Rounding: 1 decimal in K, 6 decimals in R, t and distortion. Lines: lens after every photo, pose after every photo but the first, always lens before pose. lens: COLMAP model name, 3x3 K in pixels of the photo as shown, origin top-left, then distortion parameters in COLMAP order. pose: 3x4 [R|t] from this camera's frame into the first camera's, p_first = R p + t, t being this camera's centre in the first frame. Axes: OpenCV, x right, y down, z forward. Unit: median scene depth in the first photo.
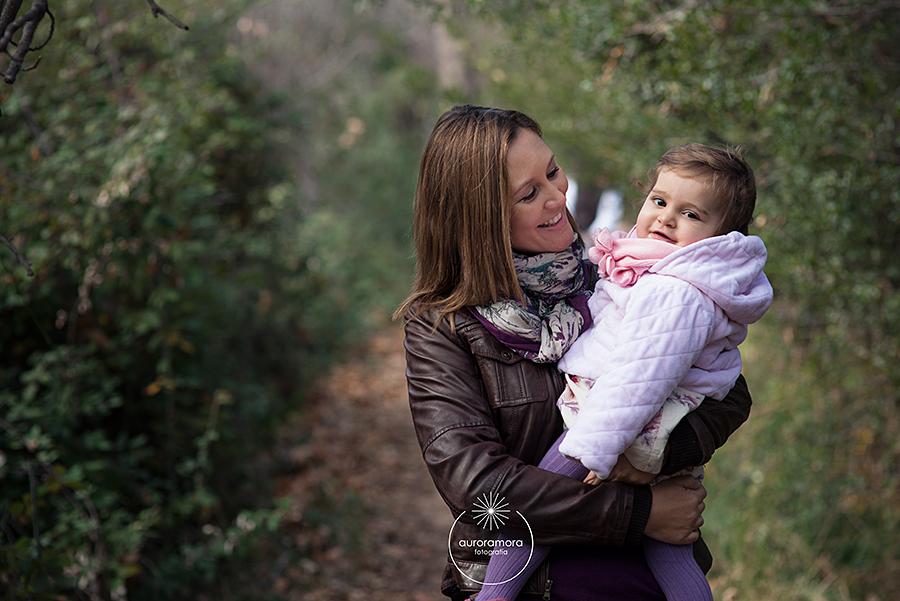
lens RADIAL K [[2607.8, 0, 450.0], [0, 2607.8, 300.5], [0, 0, 1]] dist [-0.053795, -0.682964]
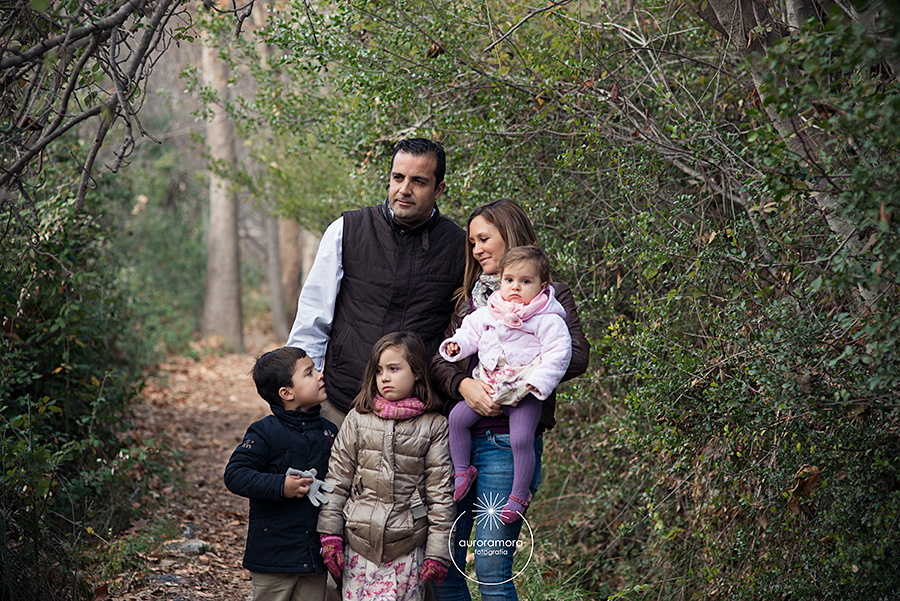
lens RADIAL K [[2297.3, 0, 450.0], [0, 2297.3, 300.5], [0, 0, 1]] dist [-0.066009, -0.171221]
pose [[0.993061, 0.017253, 0.116327, -0.045098], [-0.014448, 0.999585, -0.024912, 0.024101], [-0.116709, 0.023059, 0.992898, -0.346431]]
